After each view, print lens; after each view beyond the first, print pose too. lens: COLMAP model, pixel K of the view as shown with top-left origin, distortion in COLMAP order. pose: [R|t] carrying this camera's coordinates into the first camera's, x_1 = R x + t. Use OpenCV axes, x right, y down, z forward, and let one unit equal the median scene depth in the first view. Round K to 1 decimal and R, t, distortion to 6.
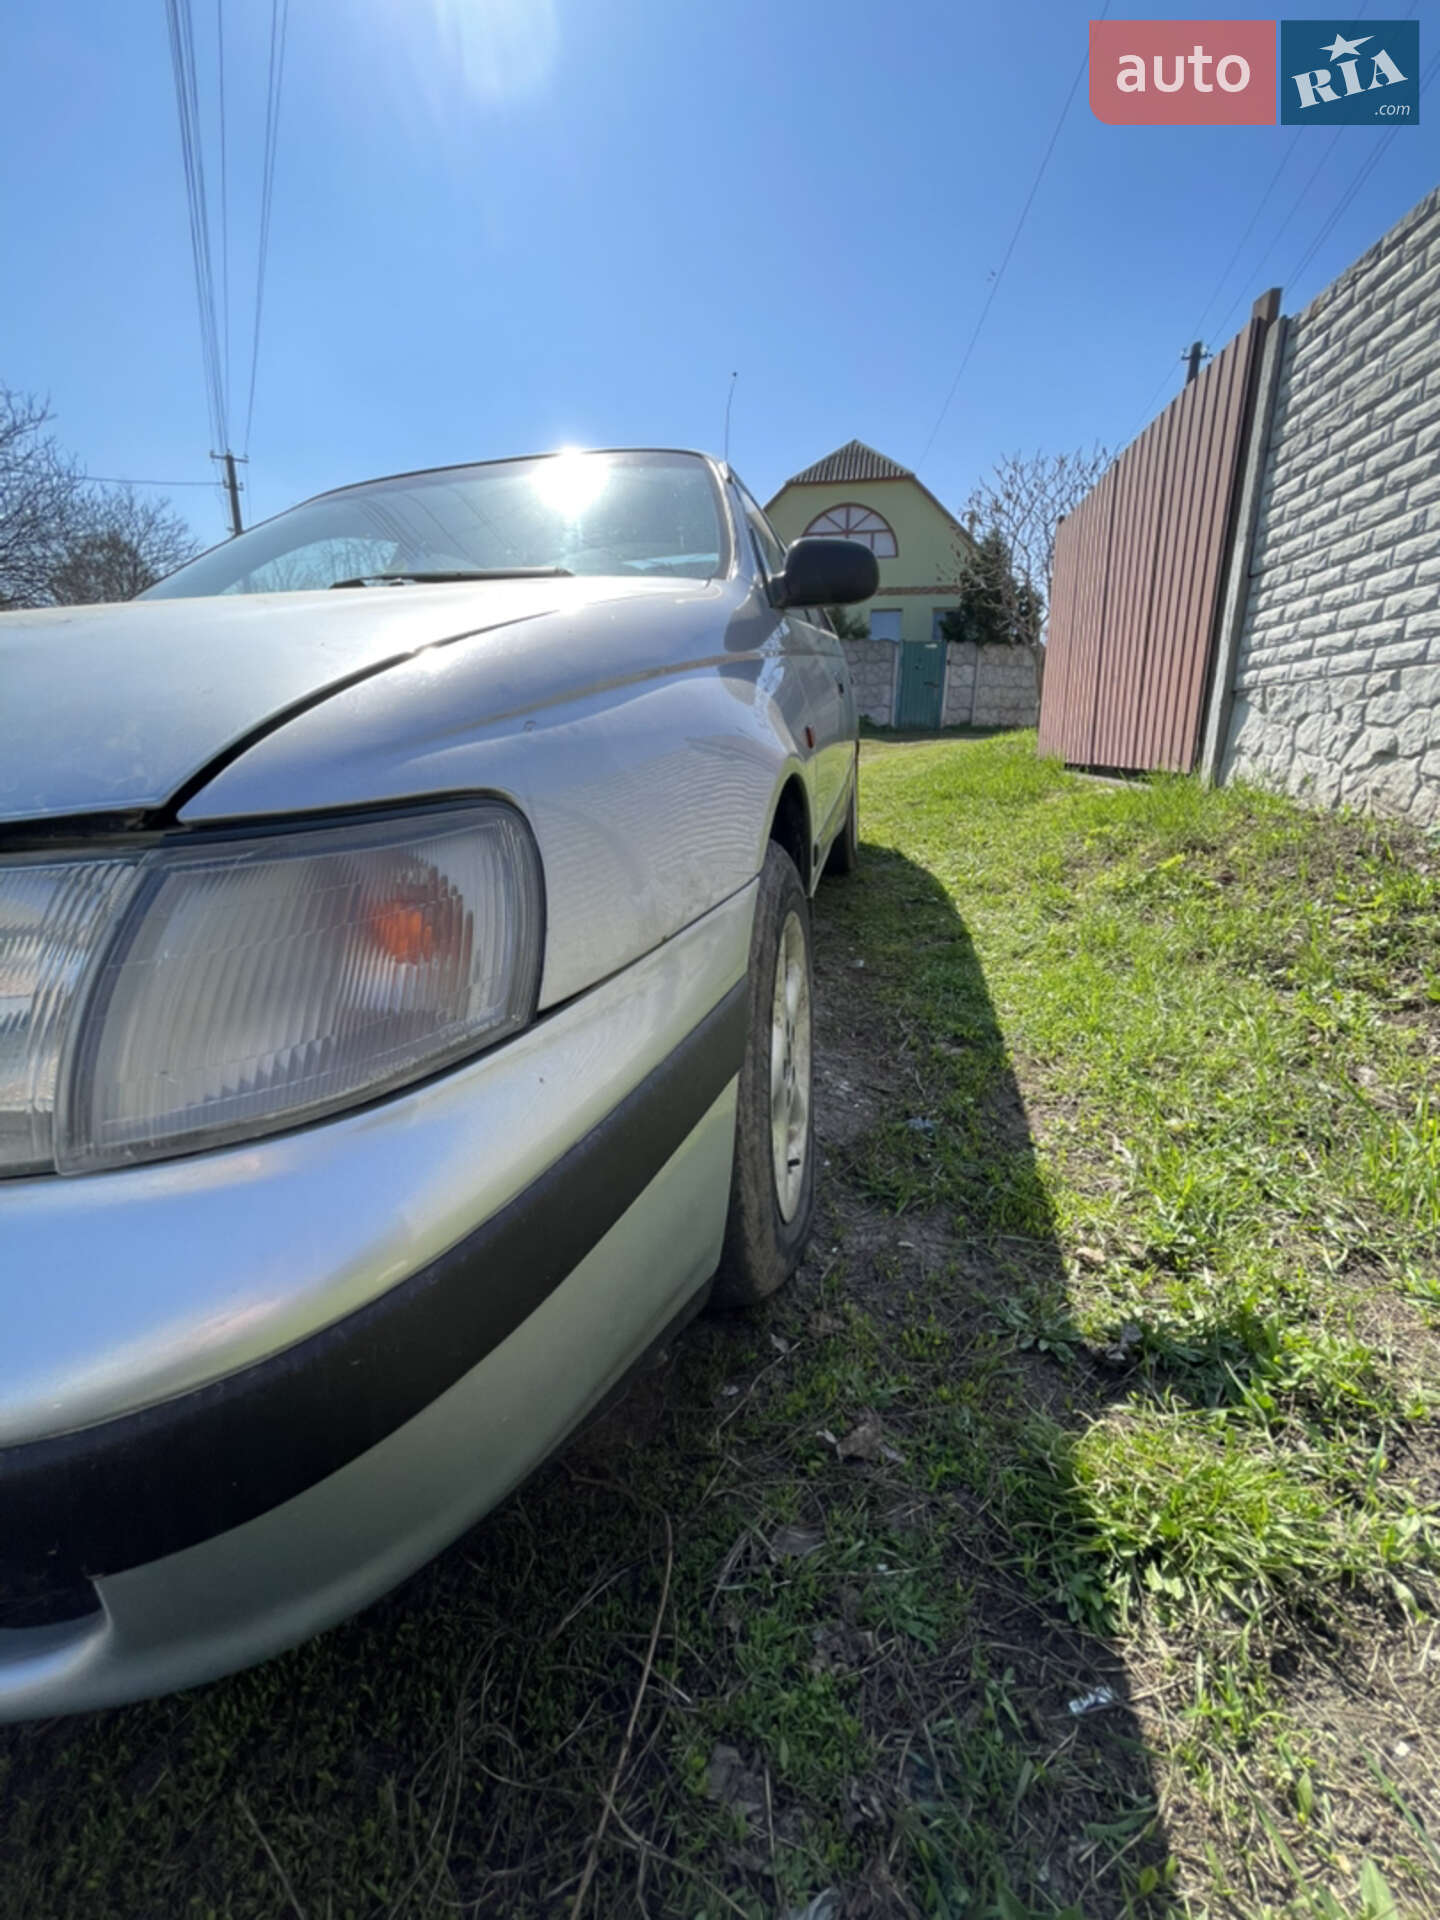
lens RADIAL K [[776.1, 0, 723.6], [0, 776.1, 952.7], [0, 0, 1]] dist [-0.002739, 0.000277]
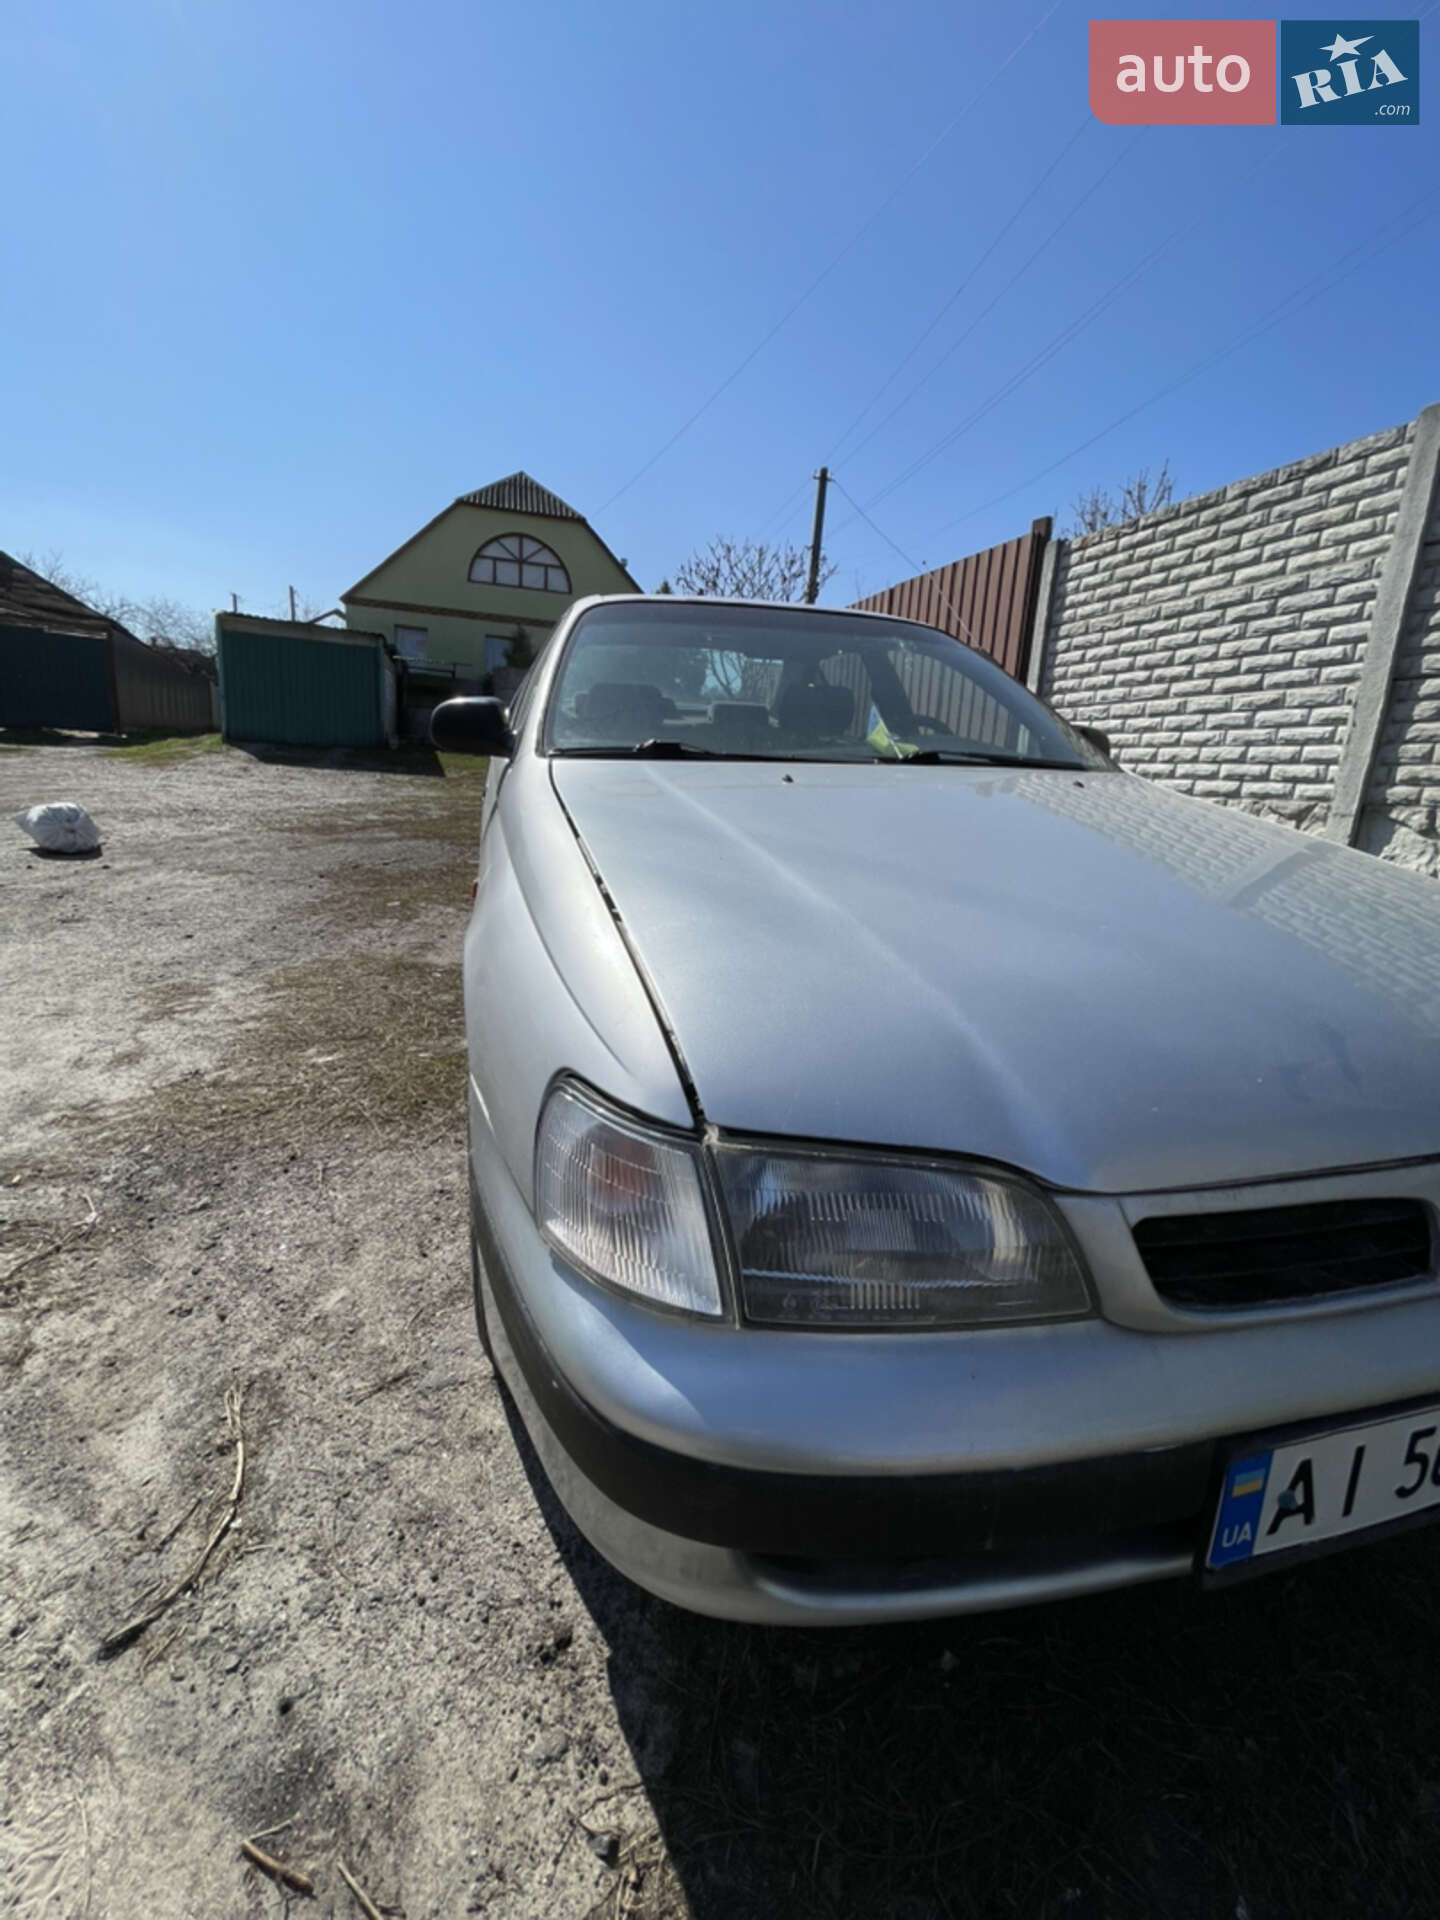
lens RADIAL K [[776.1, 0, 725.3], [0, 776.1, 950.5], [0, 0, 1]] dist [-0.002739, 0.000277]
pose [[0.889278, -0.041860, 0.455447, -0.633470], [0.054126, 0.998437, -0.013916, -0.072609], [-0.454153, 0.037027, 0.890154, 0.014975]]
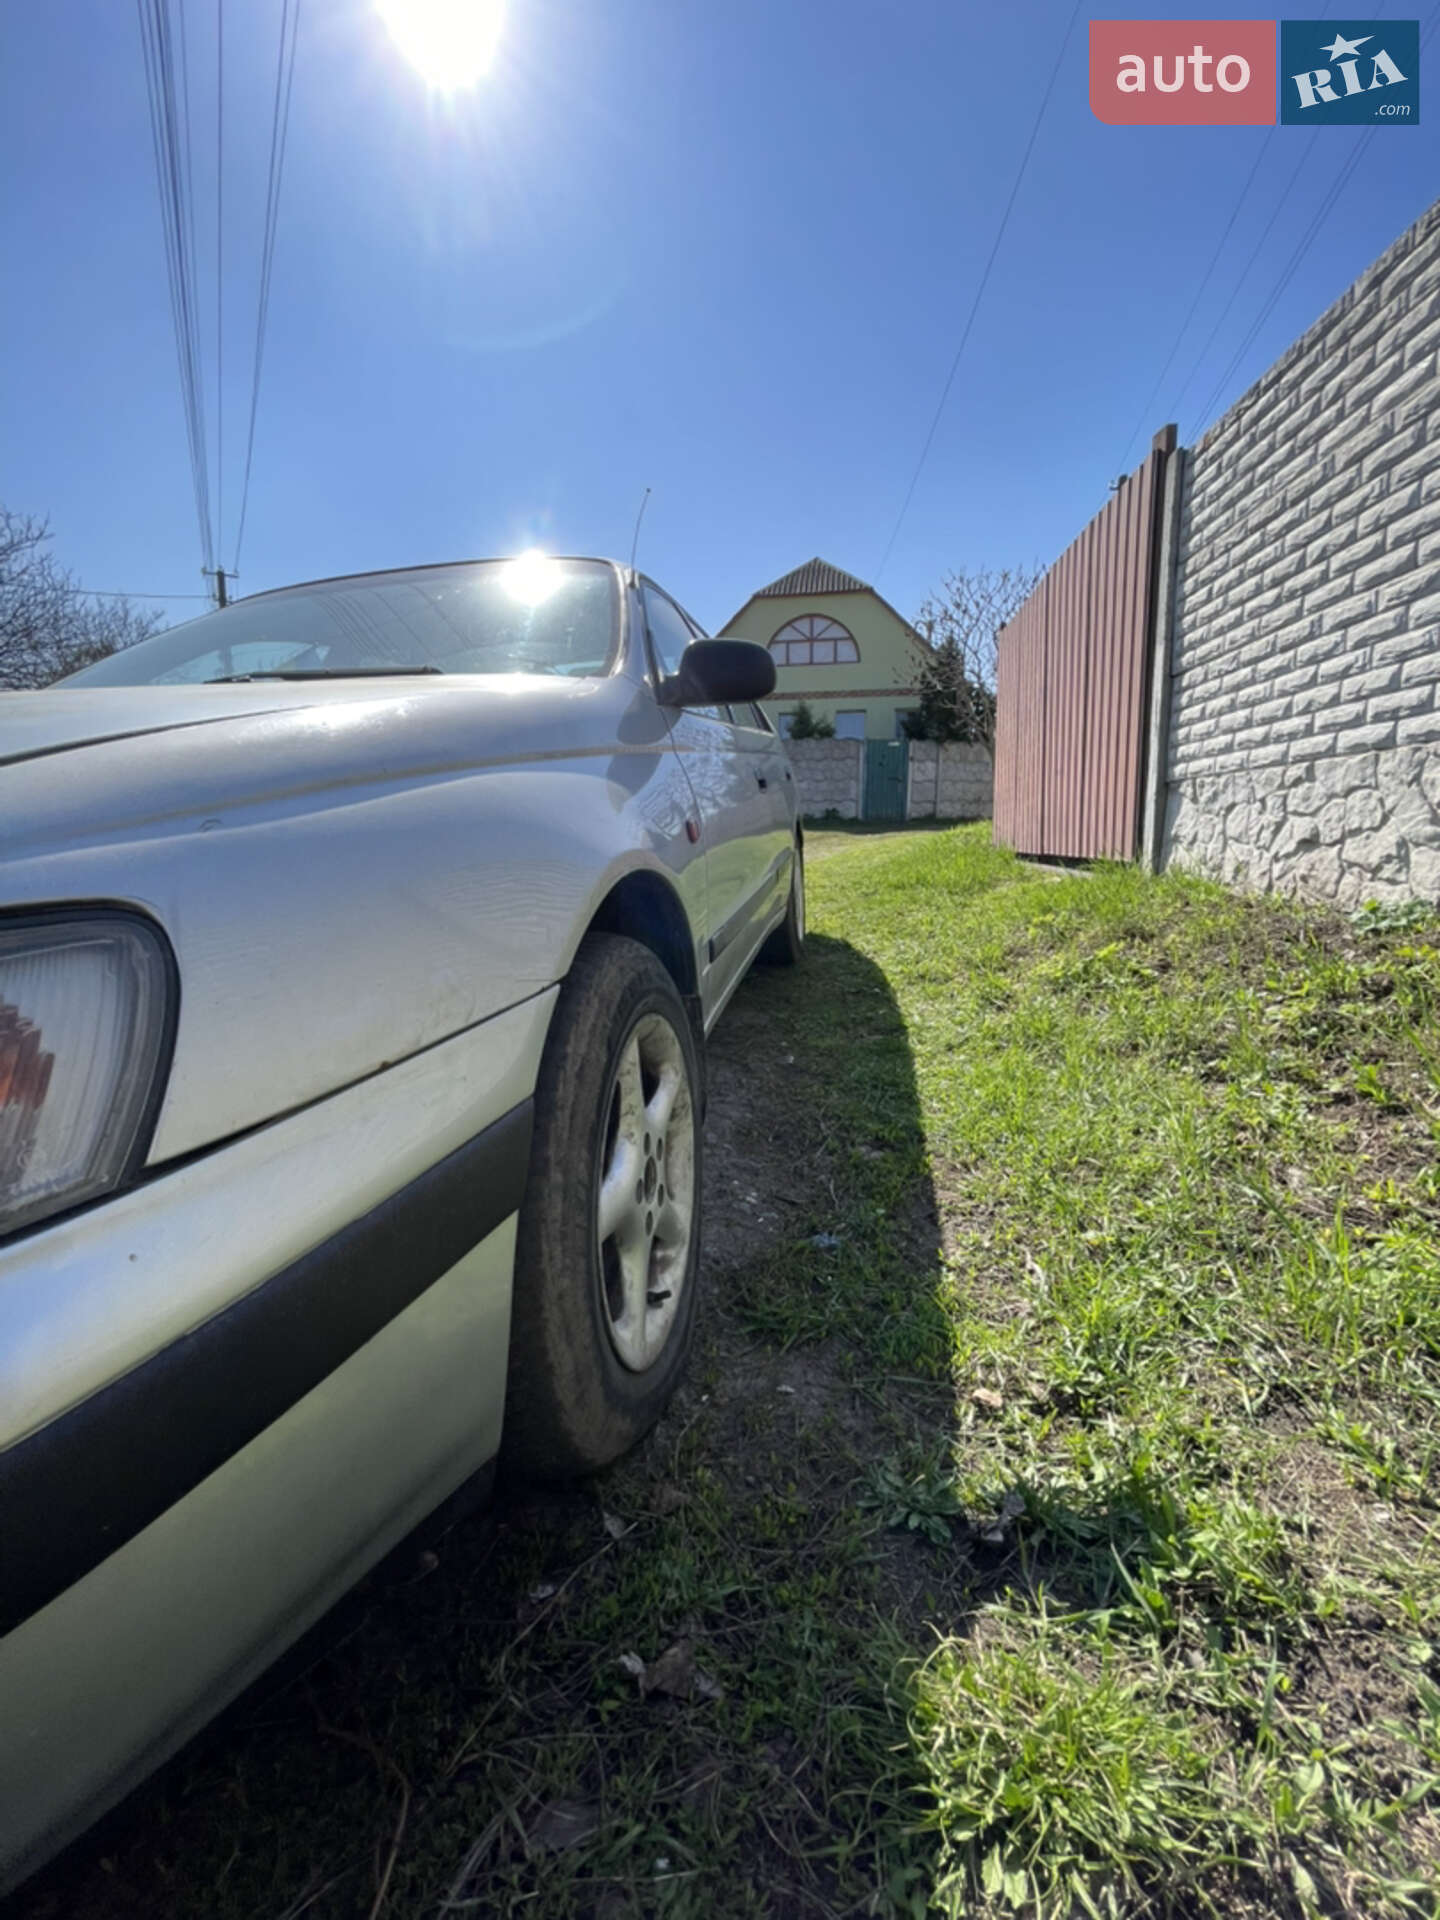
lens RADIAL K [[776.1, 0, 723.8], [0, 776.1, 951.4], [0, 0, 1]] dist [-0.002739, 0.000277]
pose [[0.999598, -0.012035, 0.025689, 0.057190], [0.014931, 0.993169, -0.115723, -0.007542], [-0.024121, 0.116060, 0.992949, 0.024547]]
